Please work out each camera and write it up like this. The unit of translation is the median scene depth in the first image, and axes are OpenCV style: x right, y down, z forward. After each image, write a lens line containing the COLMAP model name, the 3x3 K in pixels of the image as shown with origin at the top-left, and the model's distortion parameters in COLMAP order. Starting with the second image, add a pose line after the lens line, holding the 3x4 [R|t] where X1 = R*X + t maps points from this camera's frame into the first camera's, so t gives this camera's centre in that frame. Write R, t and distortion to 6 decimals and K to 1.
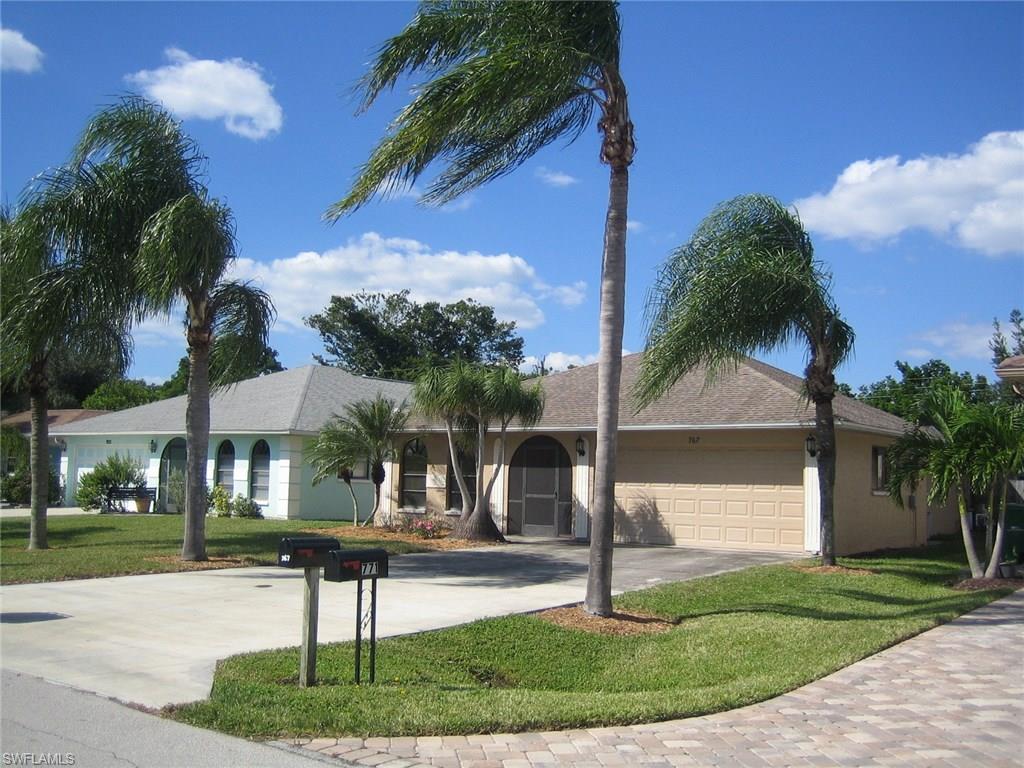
lens RADIAL K [[1089.6, 0, 512.0], [0, 1089.6, 384.0], [0, 0, 1]] dist [-0.106382, 0.018330]
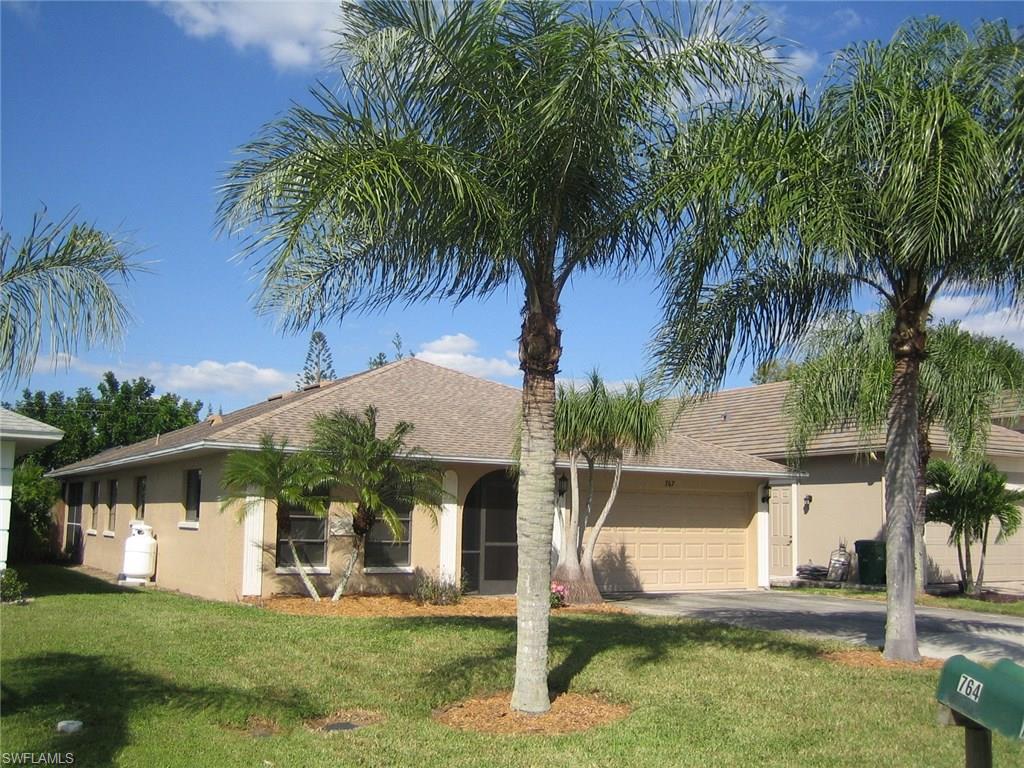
lens RADIAL K [[1089.6, 0, 512.0], [0, 1089.6, 384.0], [0, 0, 1]] dist [-0.106382, 0.018330]
pose [[0.348214, 0.100817, 0.931978, -0.783679], [-0.095026, 0.992875, -0.071900, 0.043772], [-0.932586, -0.063525, 0.355313, 0.748338]]
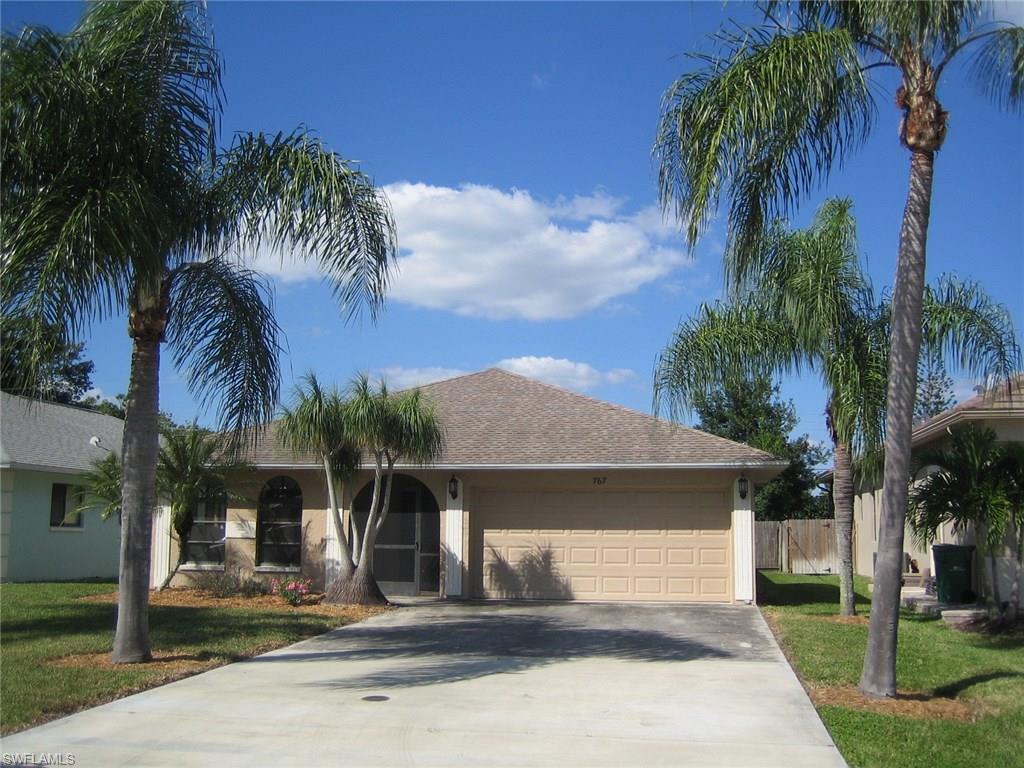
lens RADIAL K [[1089.6, 0, 512.0], [0, 1089.6, 384.0], [0, 0, 1]] dist [-0.106382, 0.018330]
pose [[0.887254, 0.044080, 0.459170, -0.297014], [-0.027857, 0.998727, -0.042048, 0.011254], [-0.460439, 0.024516, 0.887353, 0.226356]]
